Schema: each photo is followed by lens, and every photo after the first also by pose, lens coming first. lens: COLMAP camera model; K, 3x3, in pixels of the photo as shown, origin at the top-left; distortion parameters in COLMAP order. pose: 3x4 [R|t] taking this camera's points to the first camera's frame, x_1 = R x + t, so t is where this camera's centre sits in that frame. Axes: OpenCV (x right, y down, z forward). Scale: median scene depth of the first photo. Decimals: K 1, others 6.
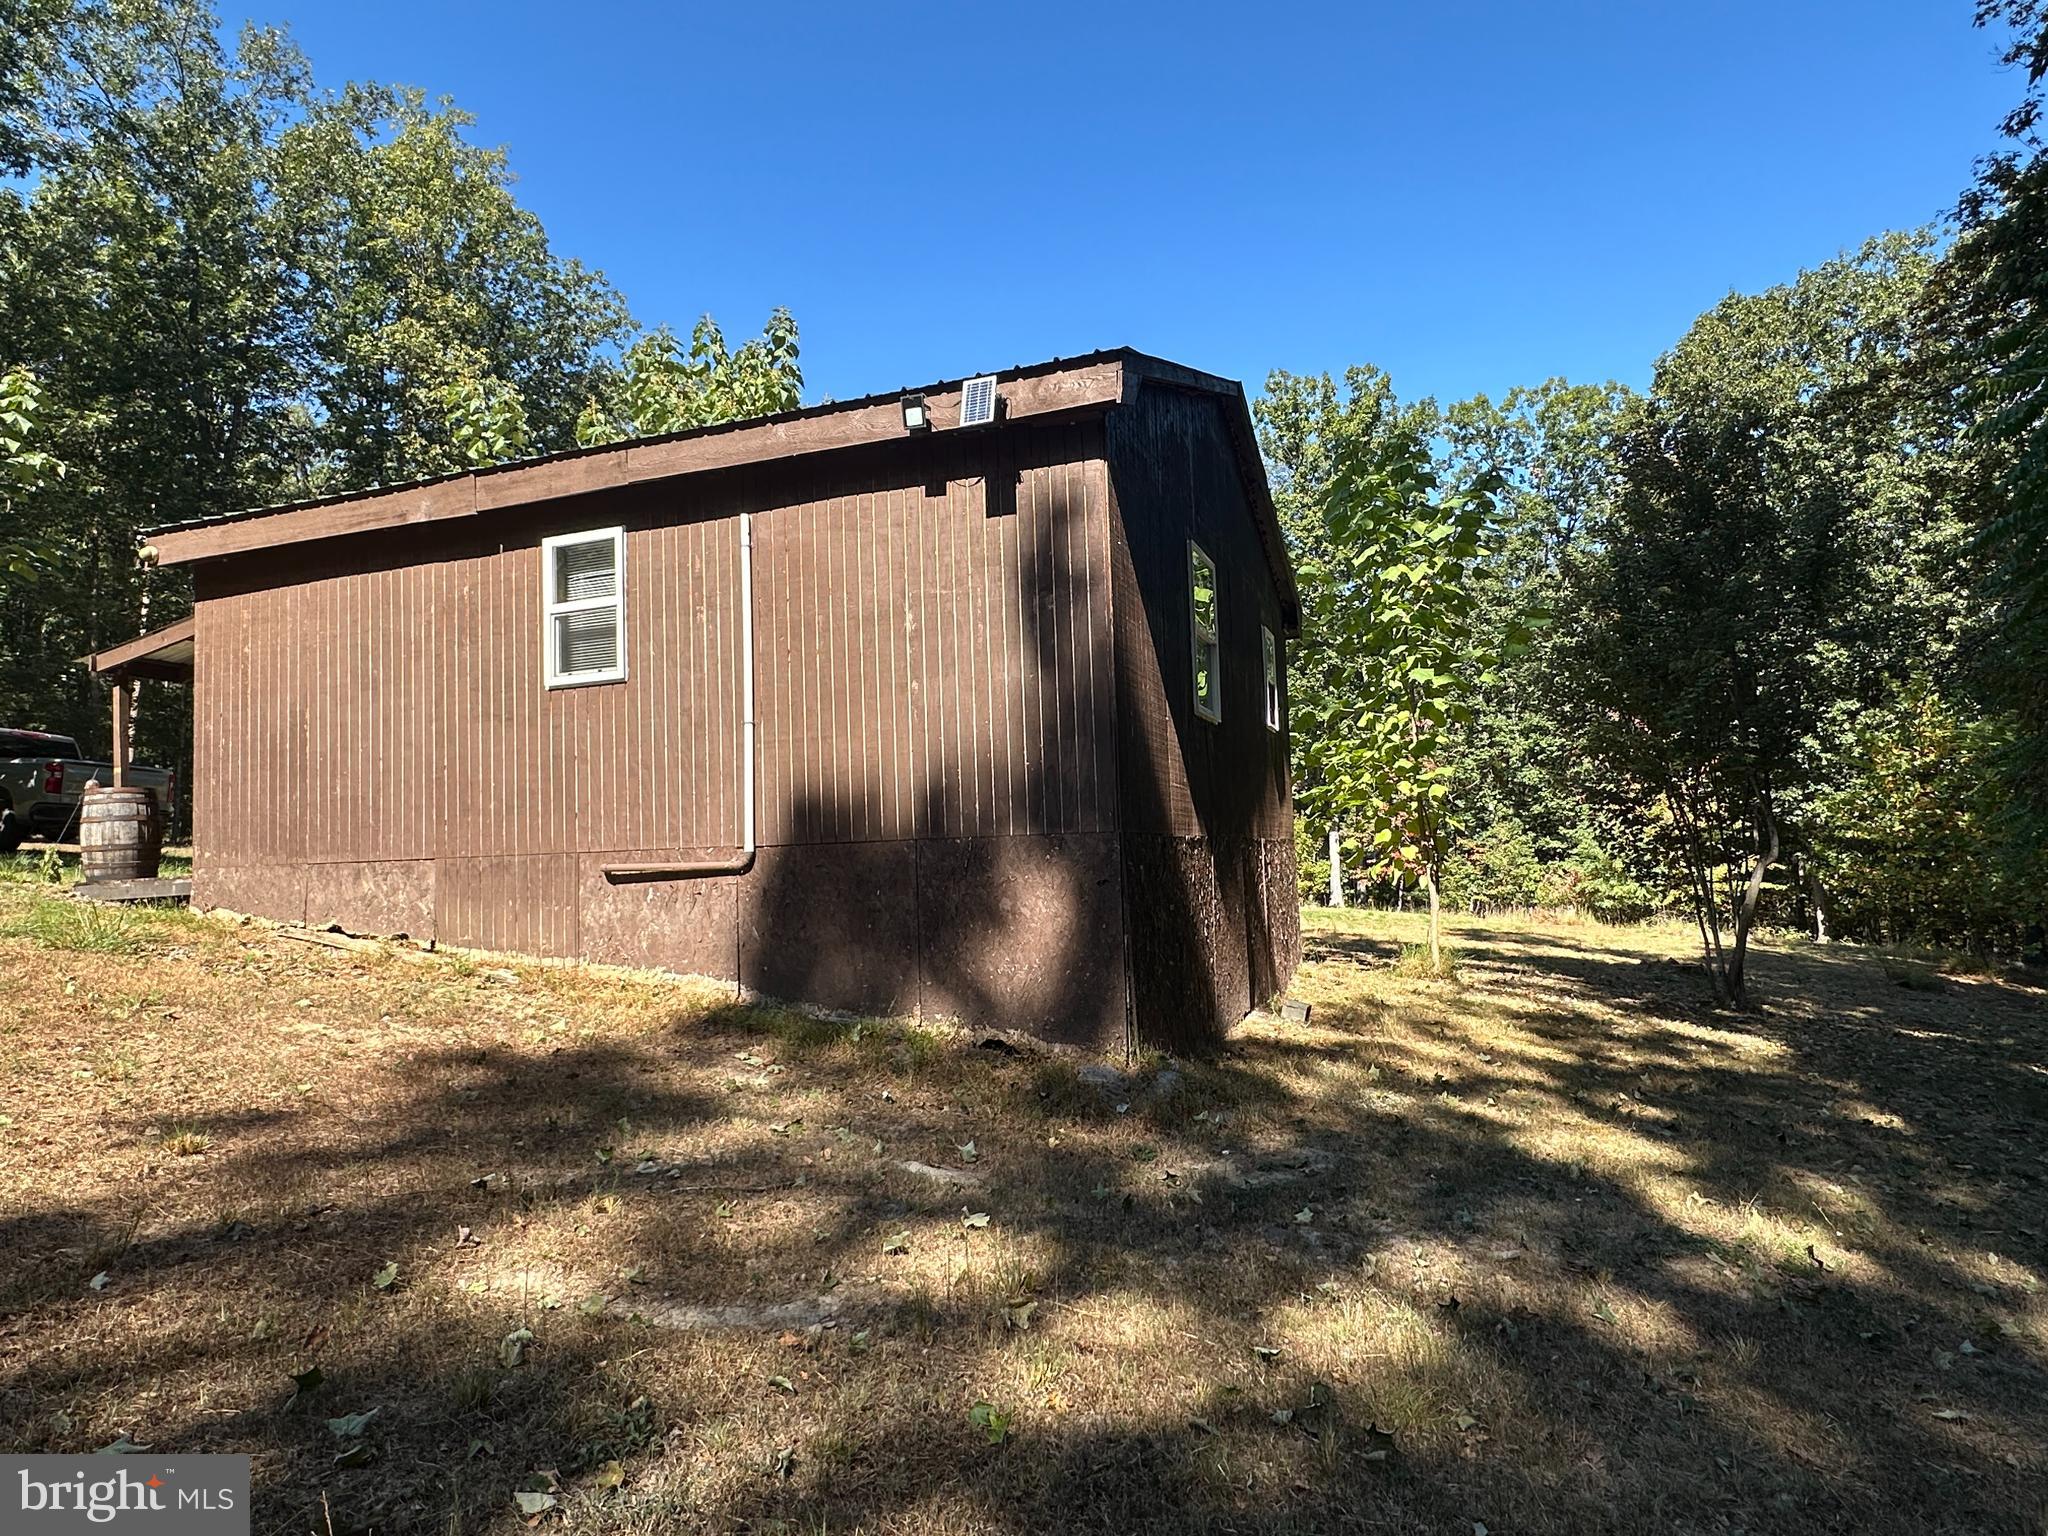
lens RADIAL K [[1207.8, 0, 1024.3], [0, 1207.8, 783.3], [0, 0, 1]] dist [0.001610, -0.000498]
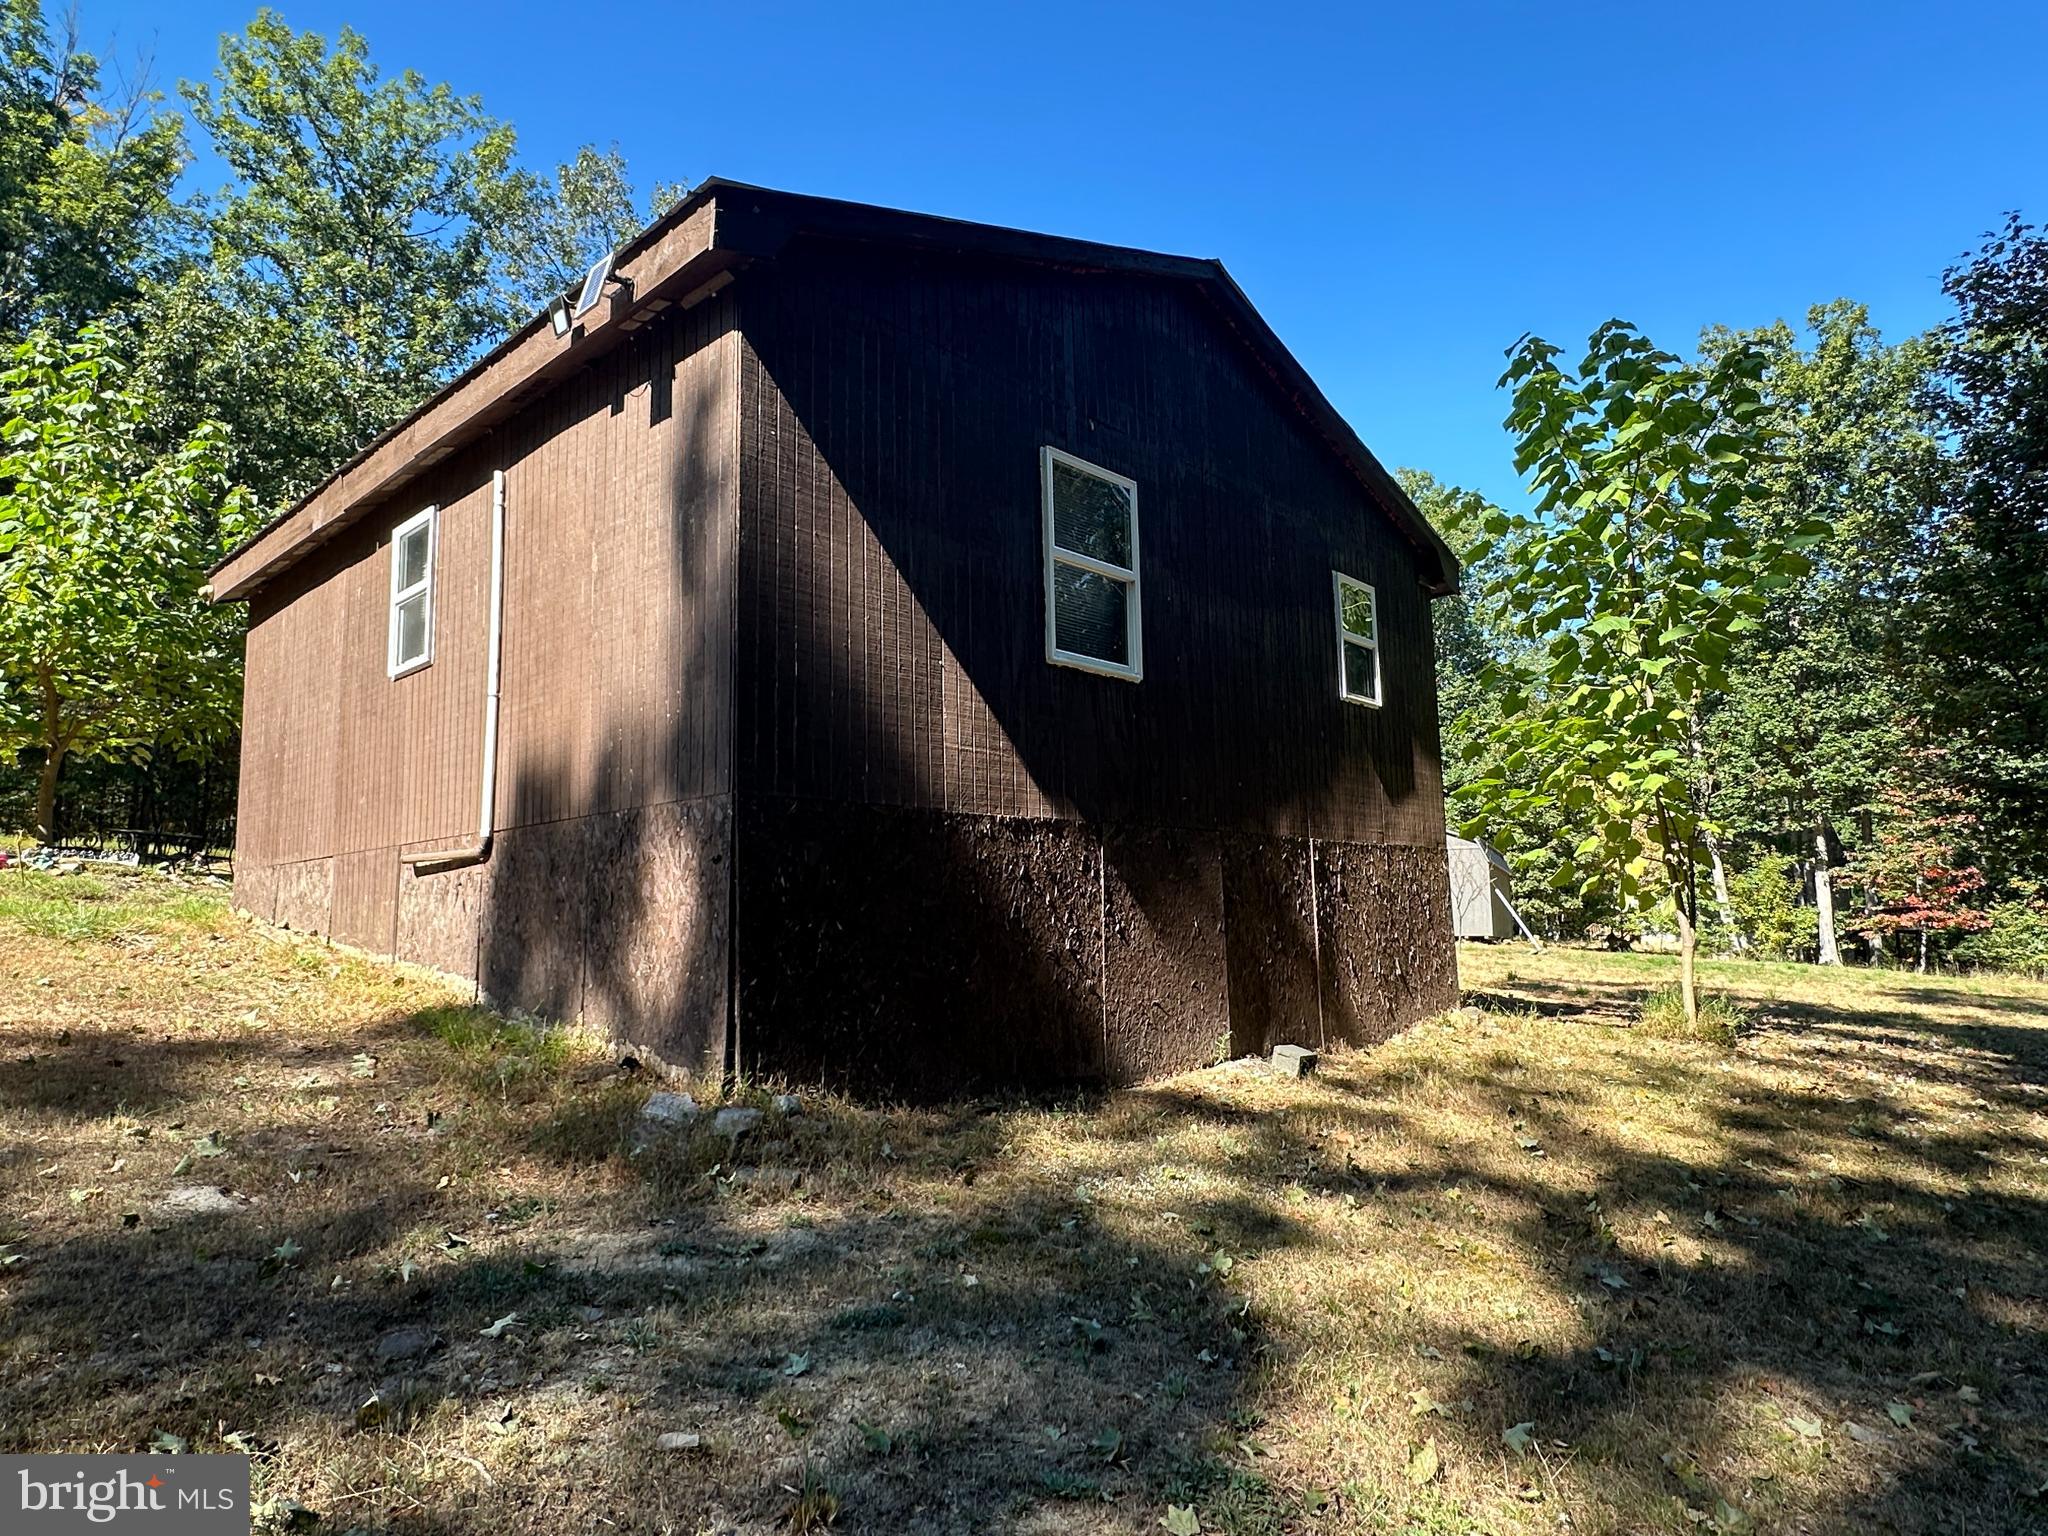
lens RADIAL K [[1200.7, 0, 1024.0], [0, 1200.7, 768.0], [0, 0, 1]] dist [0.005556, 0.000342]
pose [[0.922940, -0.039511, -0.382911, 0.484805], [0.017721, 0.998025, -0.060268, 0.065963], [0.384536, 0.048838, 0.921817, 0.320608]]
